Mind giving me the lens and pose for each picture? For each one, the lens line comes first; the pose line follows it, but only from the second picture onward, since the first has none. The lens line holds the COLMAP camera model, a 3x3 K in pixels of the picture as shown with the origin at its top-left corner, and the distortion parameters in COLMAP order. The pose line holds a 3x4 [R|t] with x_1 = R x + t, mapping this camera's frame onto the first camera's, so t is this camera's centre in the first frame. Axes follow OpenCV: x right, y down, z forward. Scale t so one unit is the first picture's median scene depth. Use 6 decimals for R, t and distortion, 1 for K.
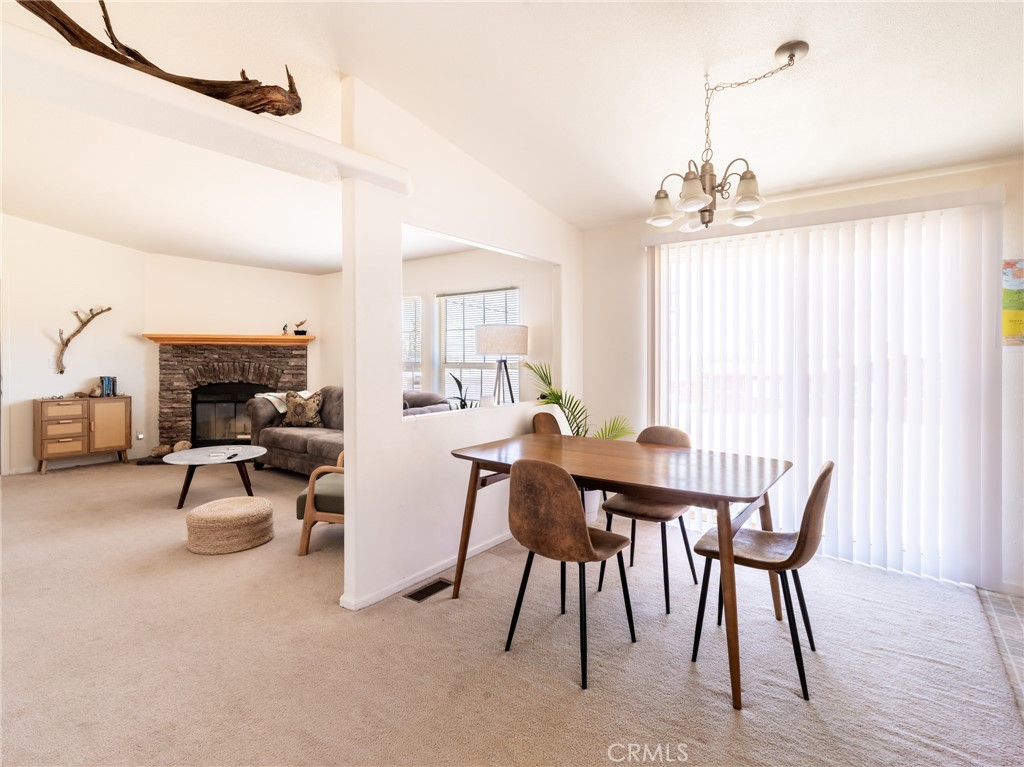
lens RADIAL K [[524.8, 0, 510.2], [0, 524.8, 355.3], [0, 0, 1]] dist [0.000963, 0.000260]
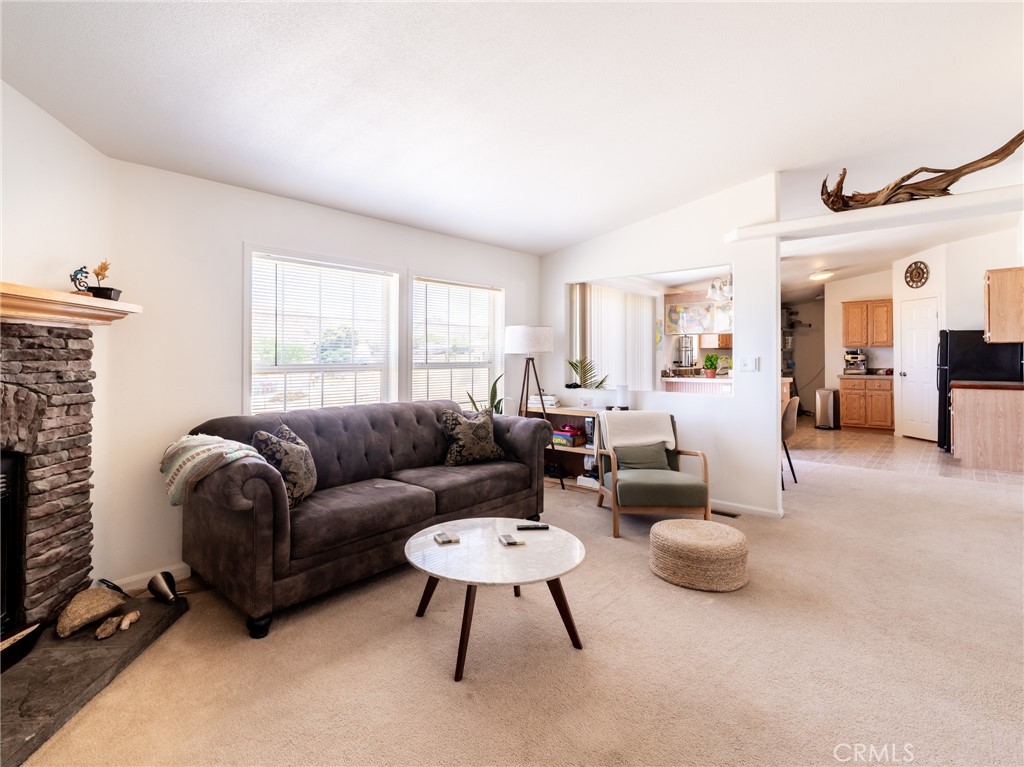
lens RADIAL K [[514.8, 0, 500.8], [0, 514.8, 361.0], [0, 0, 1]] dist [-0.003083, 0.000021]
pose [[0.069300, -0.008214, 0.997562, -0.760886], [0.003757, 0.999961, 0.007973, 0.004228], [-0.997589, 0.003195, 0.069328, 0.691264]]
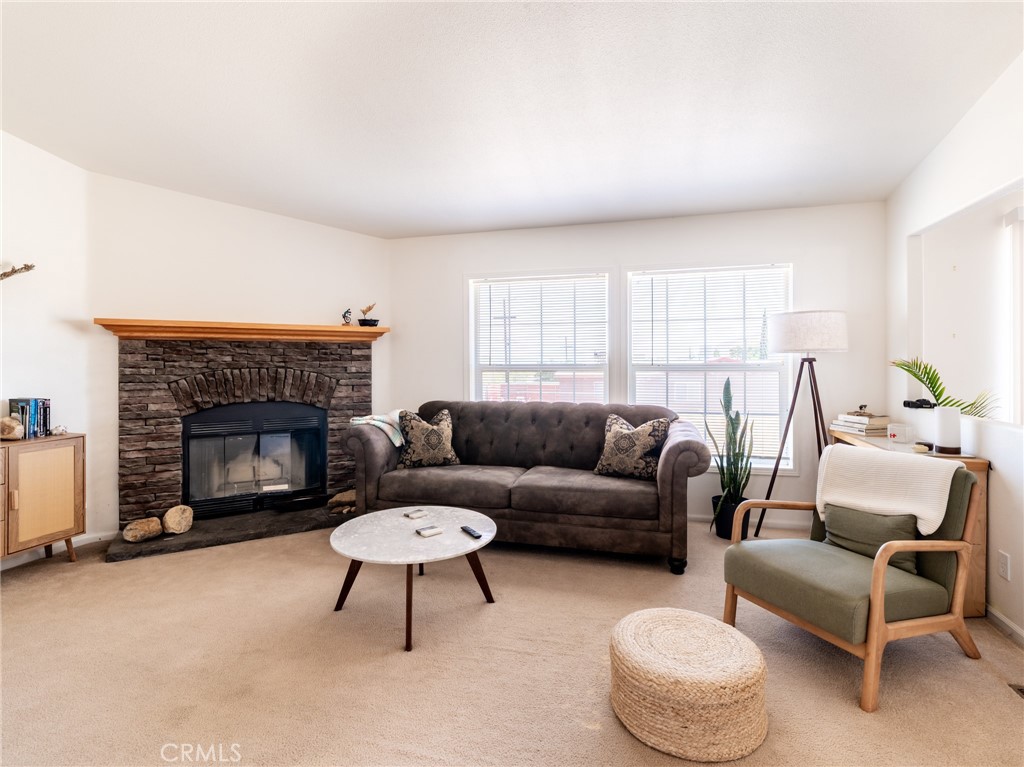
lens RADIAL K [[514.8, 0, 500.8], [0, 514.8, 361.0], [0, 0, 1]] dist [-0.003083, 0.000021]
pose [[0.922978, -0.007174, 0.384786, -0.500503], [0.007018, 0.999974, 0.001809, 0.005591], [-0.384789, 0.001031, 0.923004, 0.336178]]
